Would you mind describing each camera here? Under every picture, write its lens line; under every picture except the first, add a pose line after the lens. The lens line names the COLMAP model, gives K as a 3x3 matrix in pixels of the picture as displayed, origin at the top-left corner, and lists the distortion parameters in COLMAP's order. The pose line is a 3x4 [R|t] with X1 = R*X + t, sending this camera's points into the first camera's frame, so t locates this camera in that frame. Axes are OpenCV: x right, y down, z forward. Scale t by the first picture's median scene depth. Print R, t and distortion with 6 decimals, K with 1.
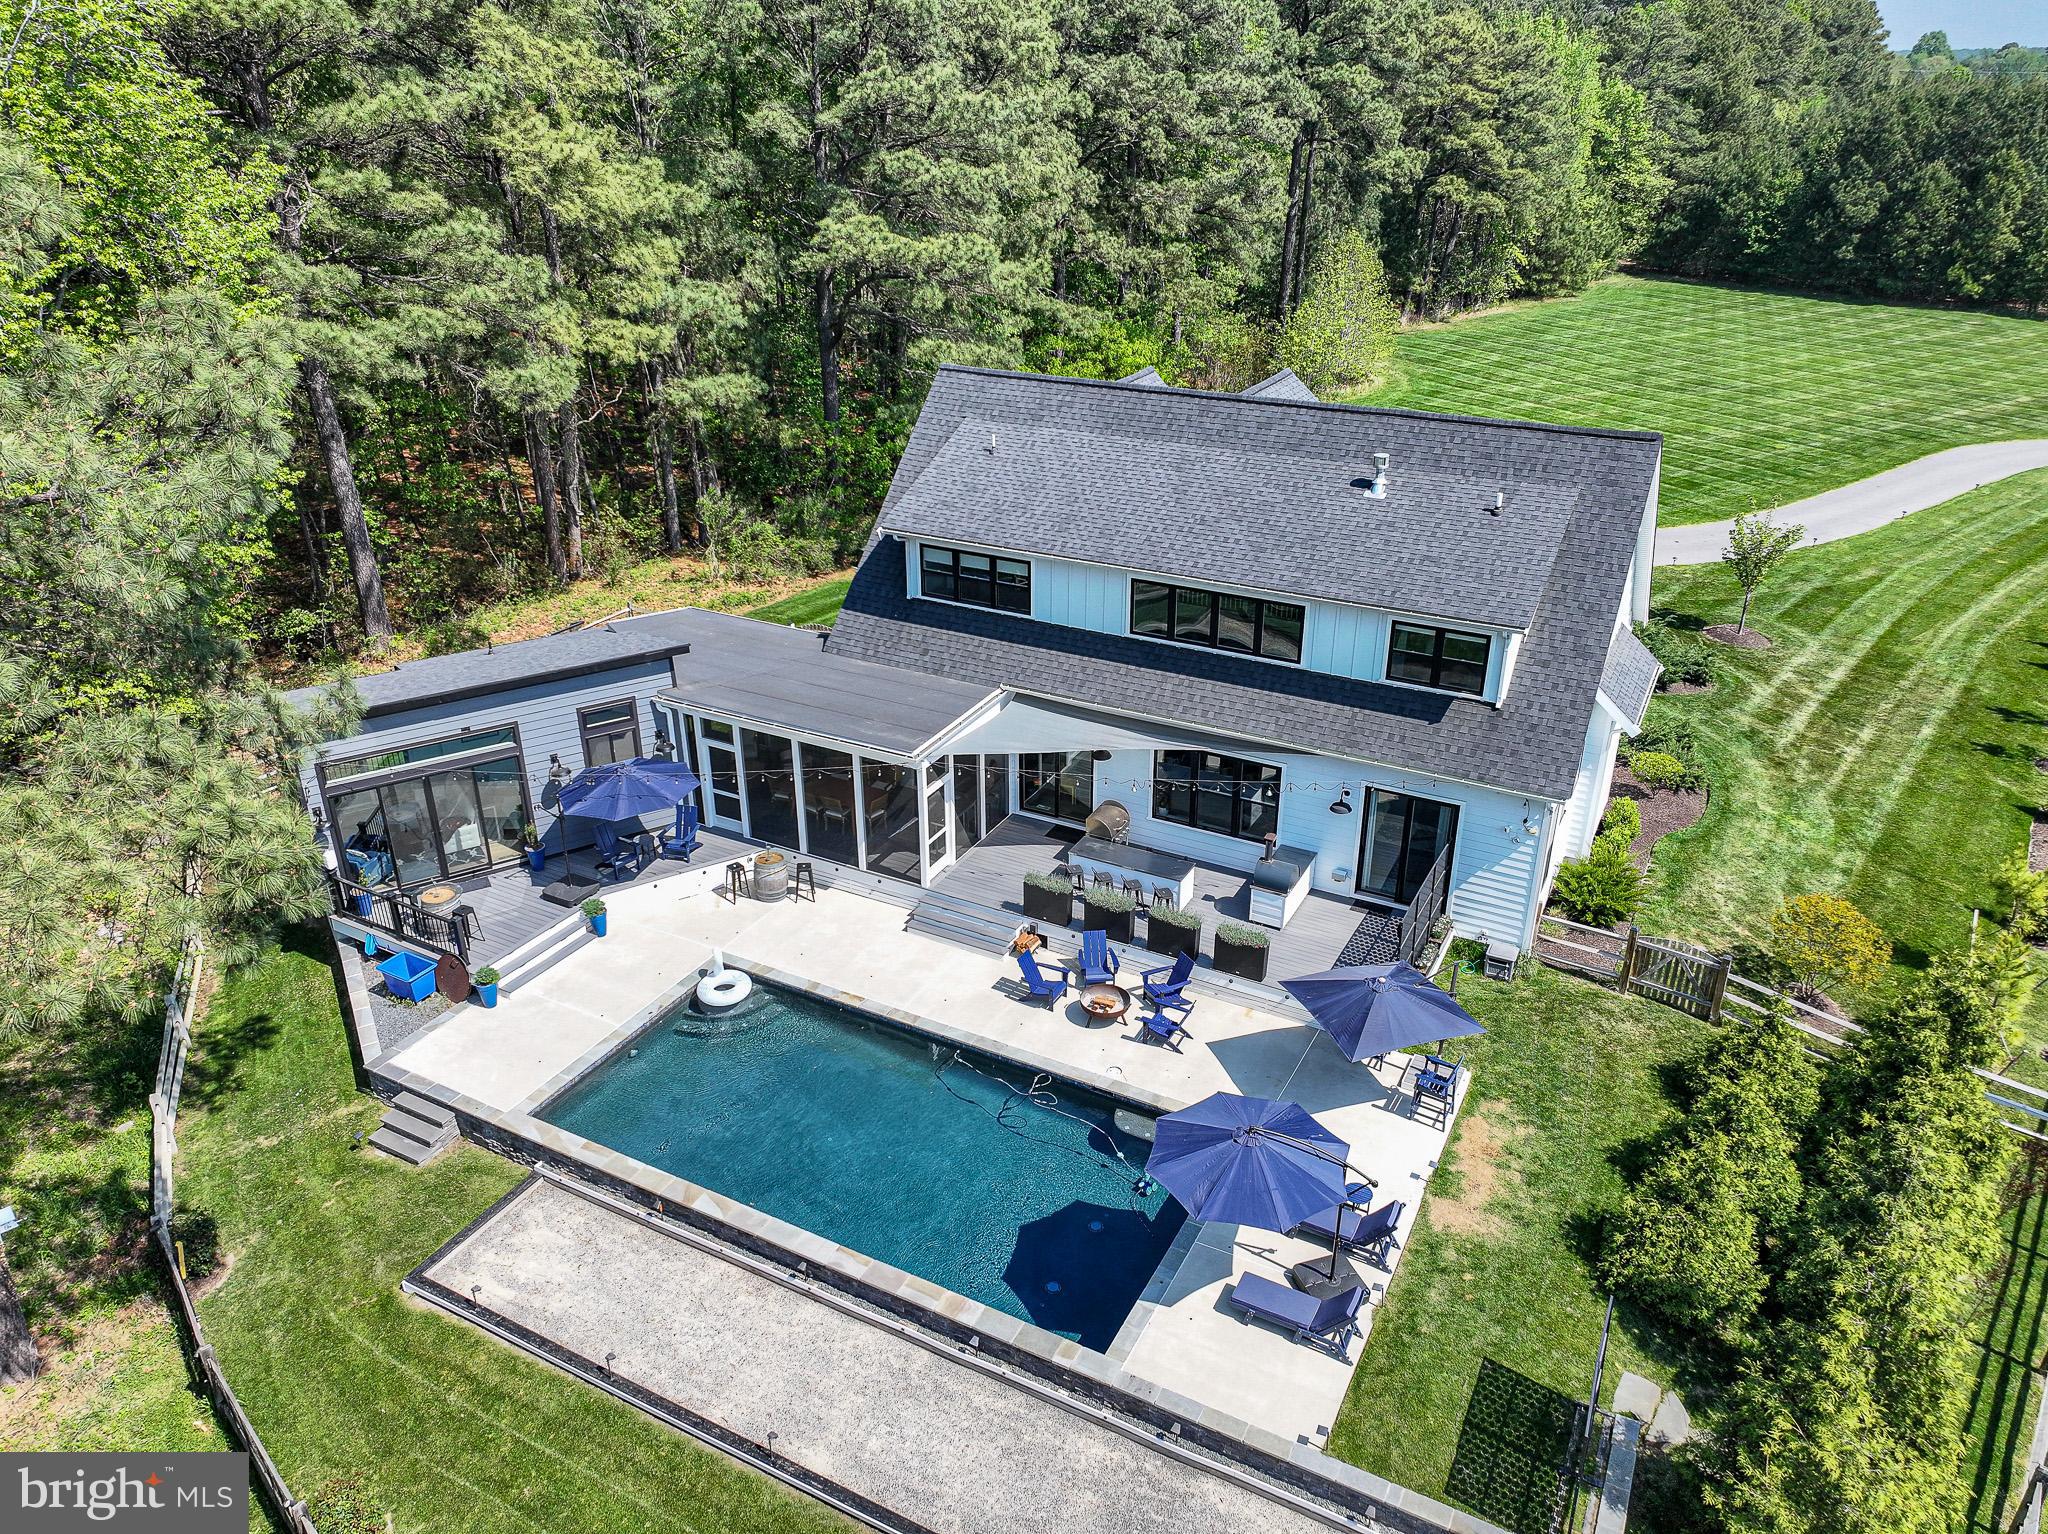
lens RADIAL K [[1437.9, 0, 1035.2], [0, 1437.9, 758.2], [0, 0, 1]] dist [-0.007666, 0.034034]
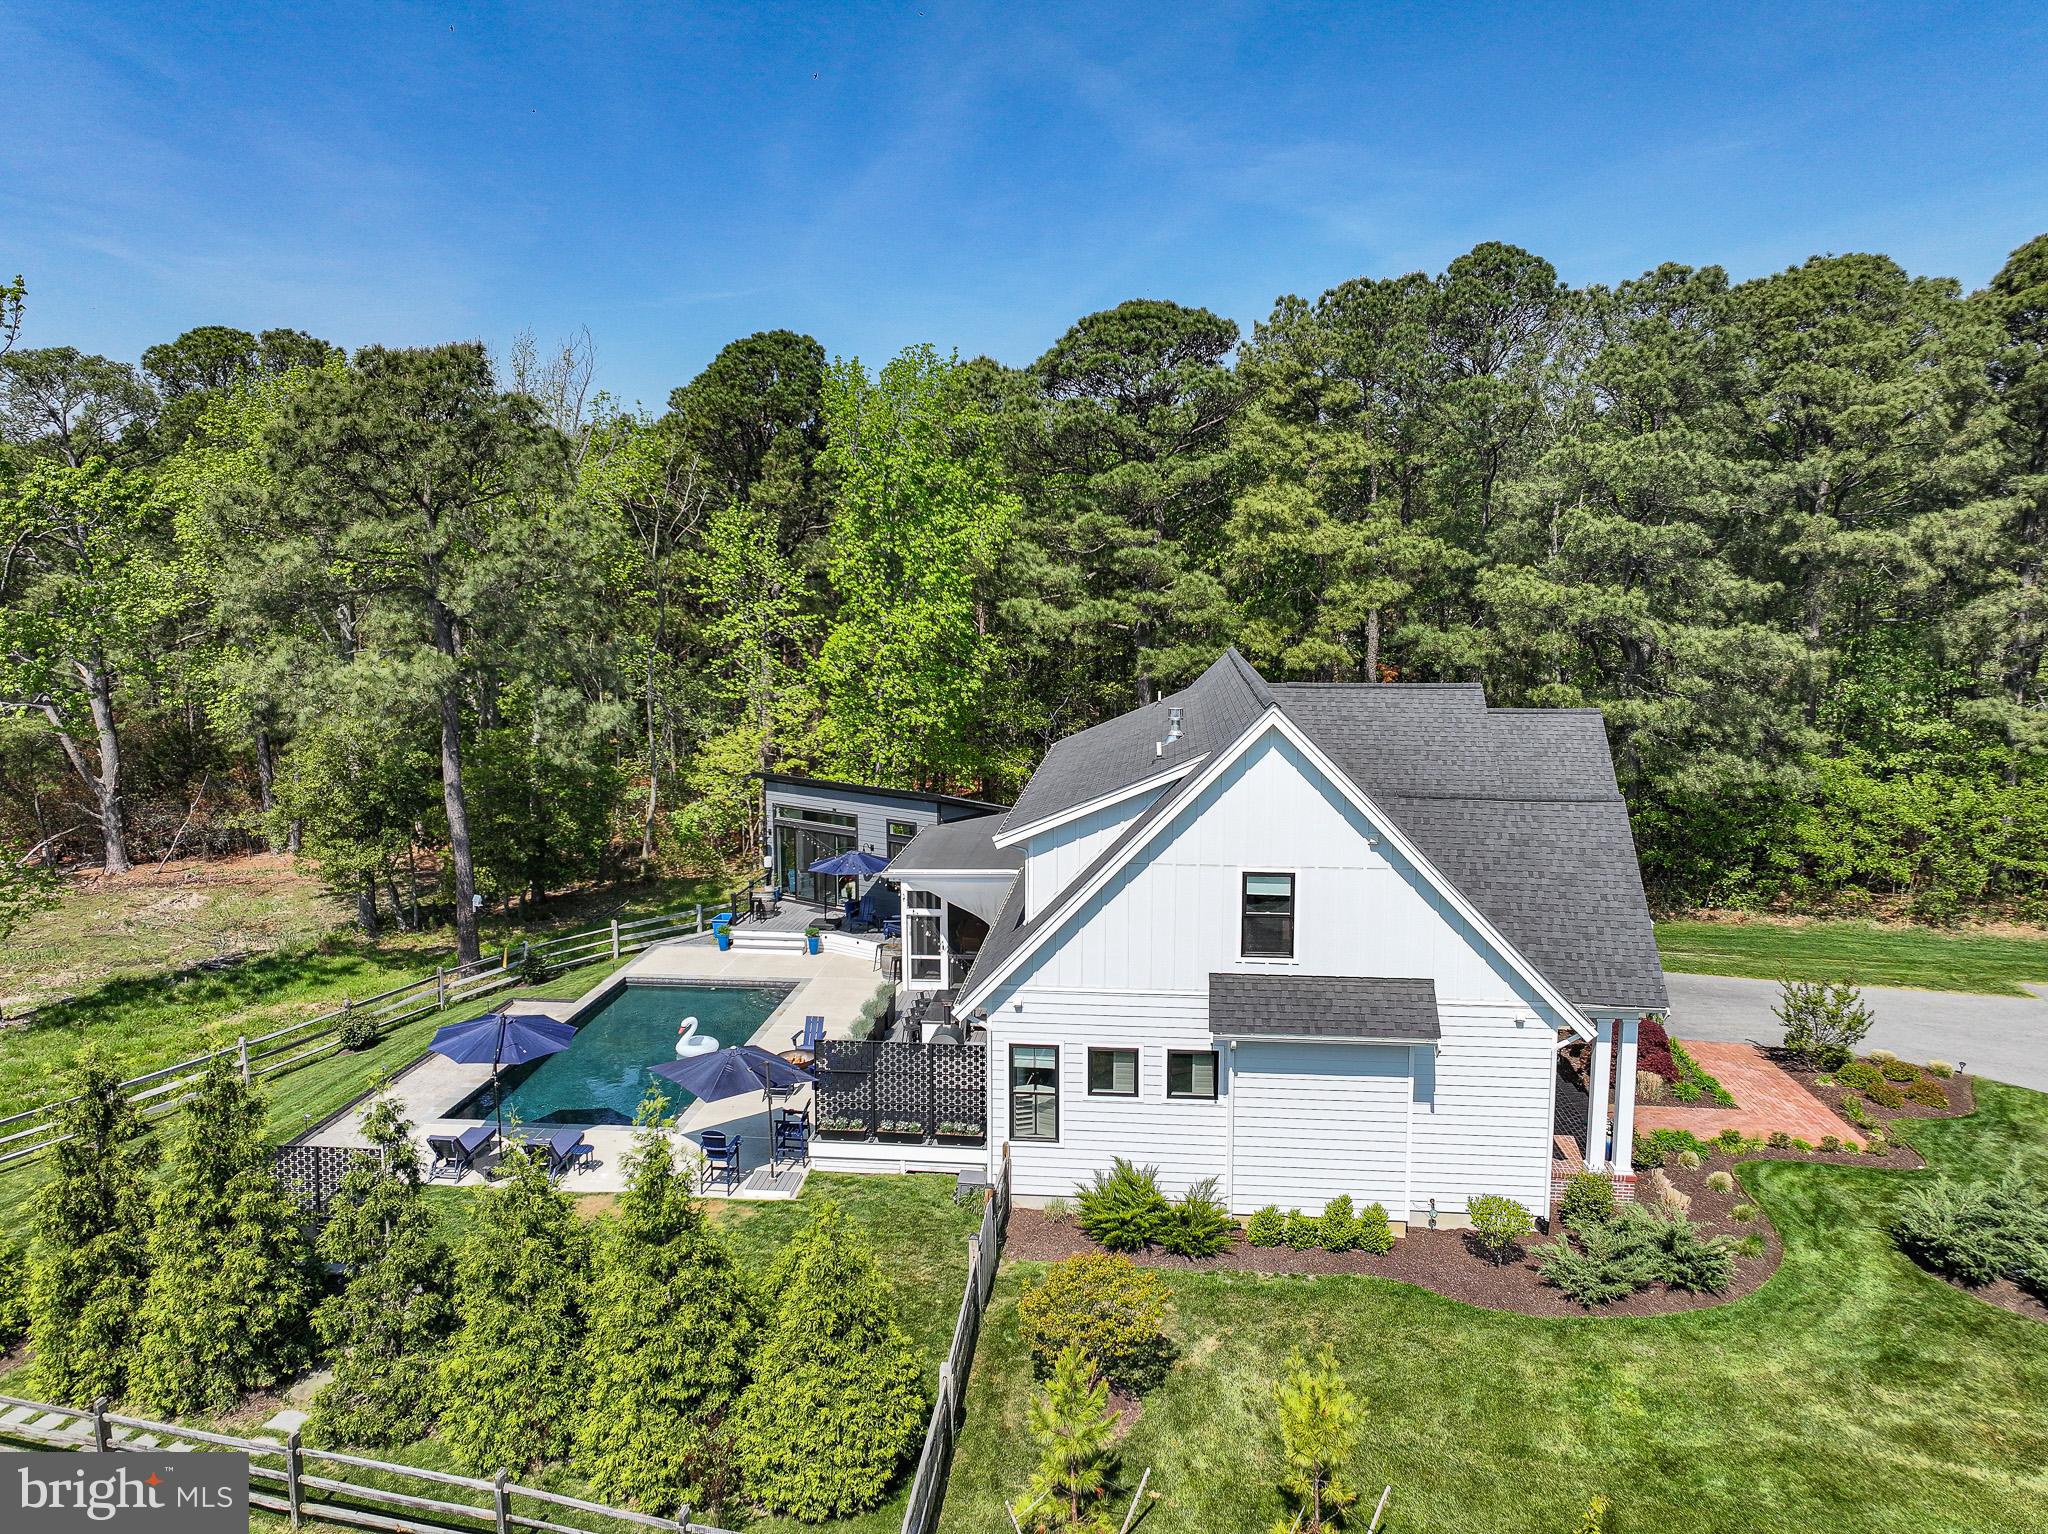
lens RADIAL K [[1438.9, 0, 1035.3], [0, 1438.9, 764.1], [0, 0, 1]] dist [0.013320, -0.006166]
pose [[0.380965, 0.131397, -0.915205, 0.953613], [-0.401289, 0.915258, -0.035637, -0.082144], [0.832966, 0.380838, 0.401410, 0.432777]]
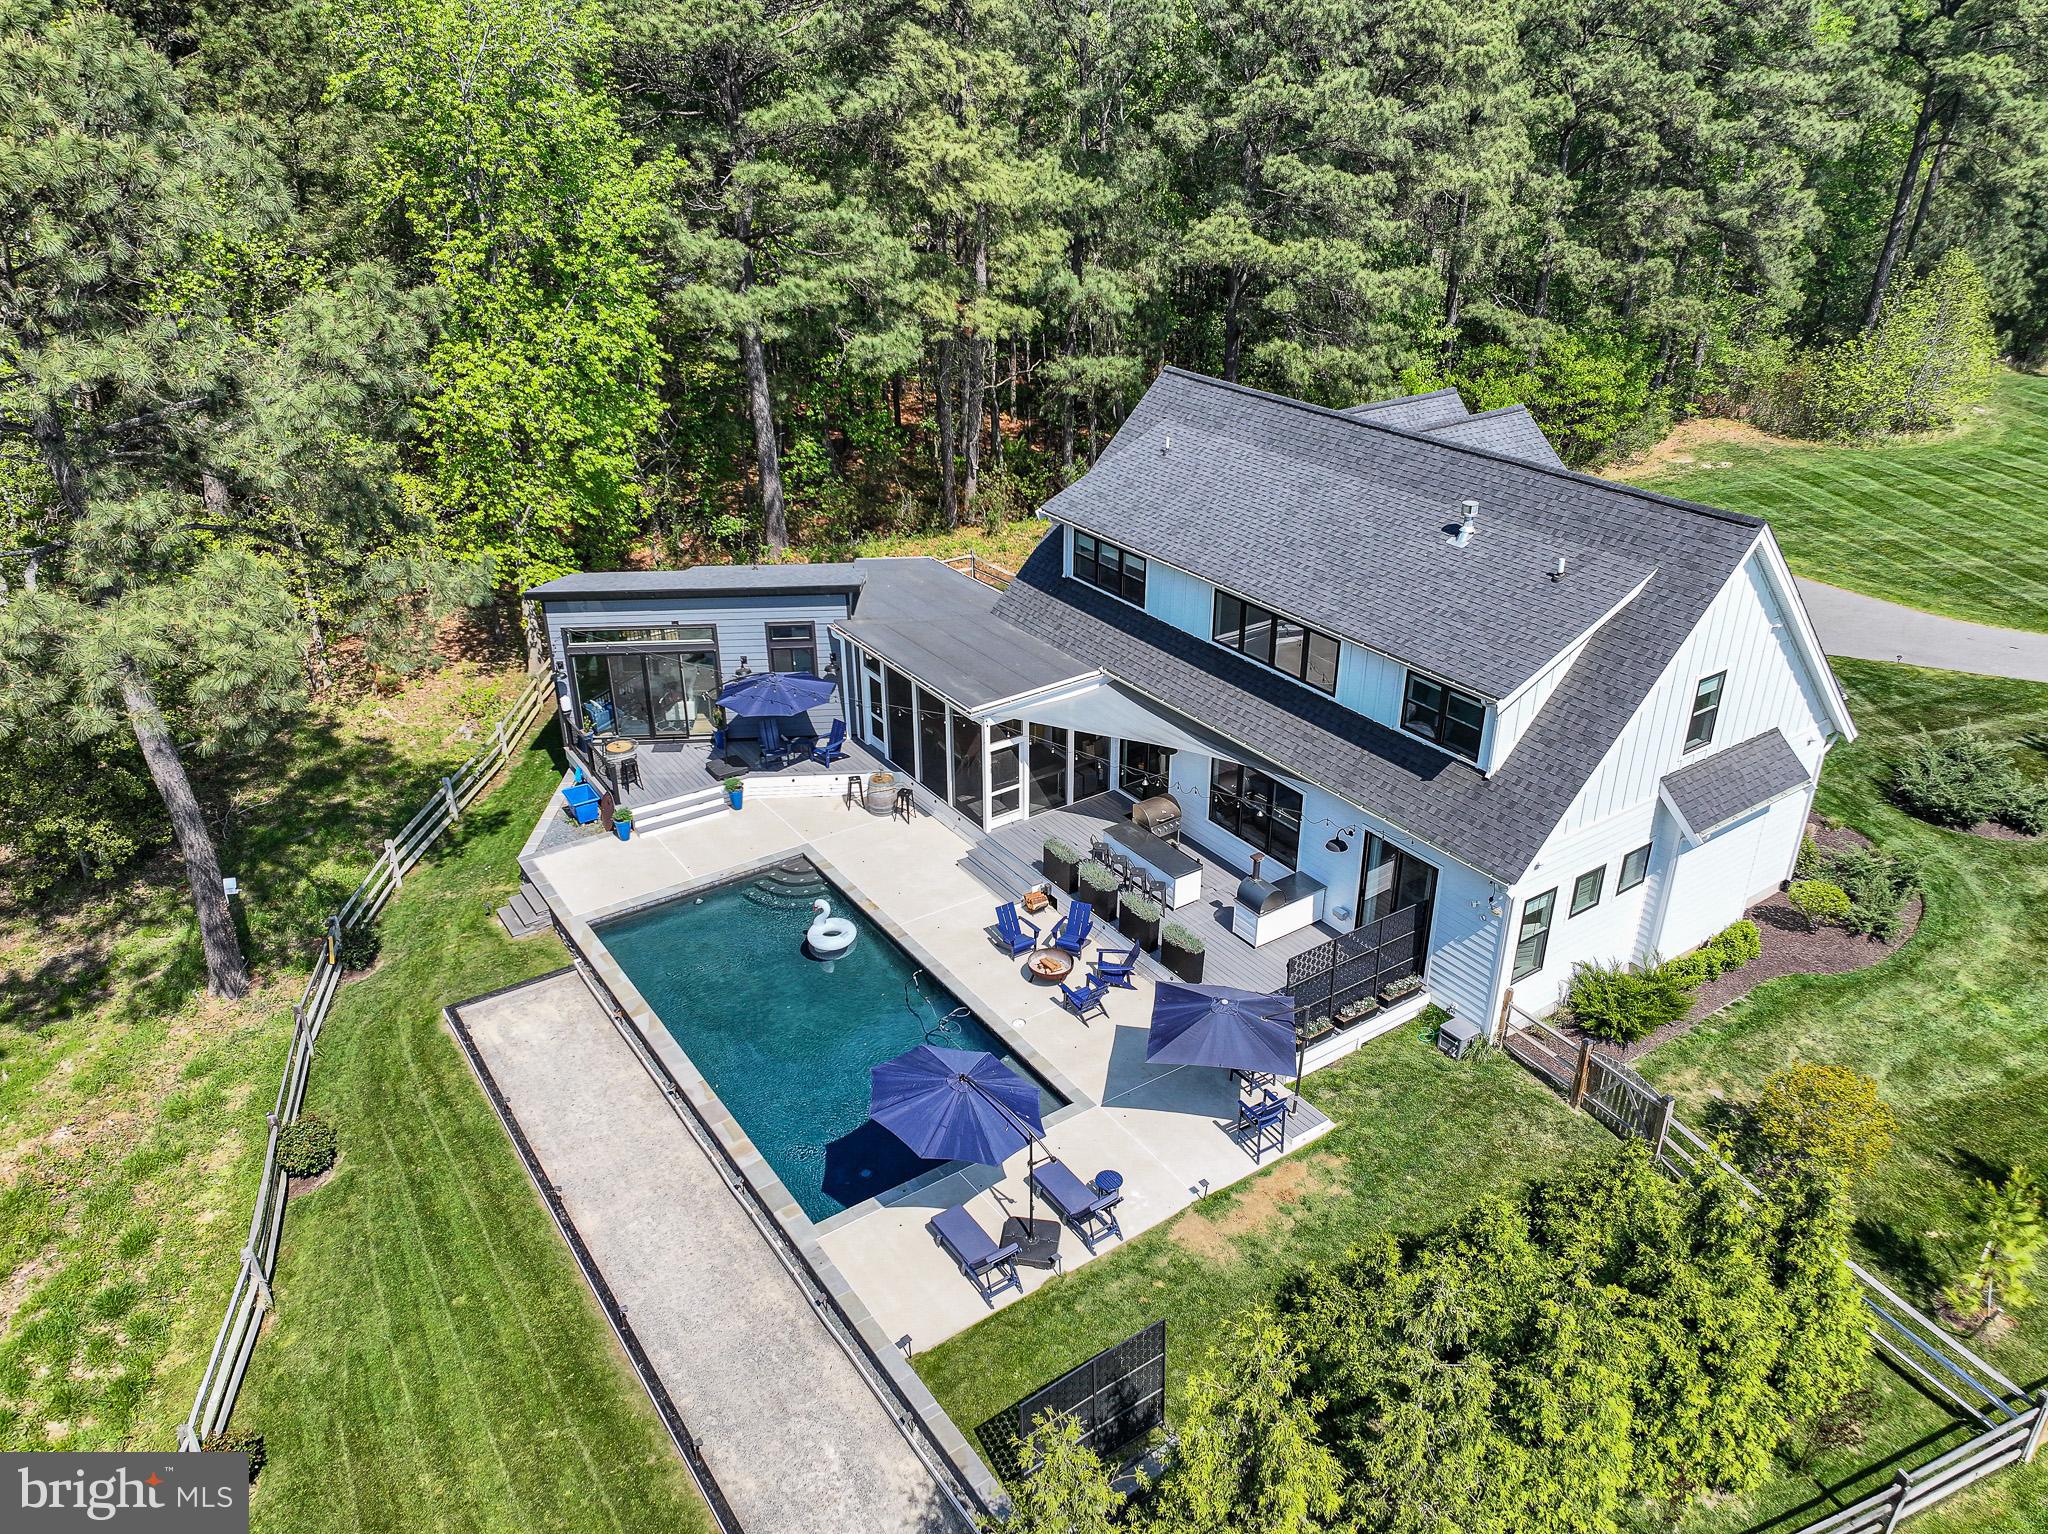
lens RADIAL K [[1436.0, 0, 1033.3], [0, 1436.0, 761.7], [0, 0, 1]] dist [0.005265, 0.011395]
pose [[0.887365, 0.207706, -0.411633, 0.344581], [-0.200225, 0.977801, 0.061759, -0.034126], [0.415323, 0.027617, 0.909255, 0.001045]]
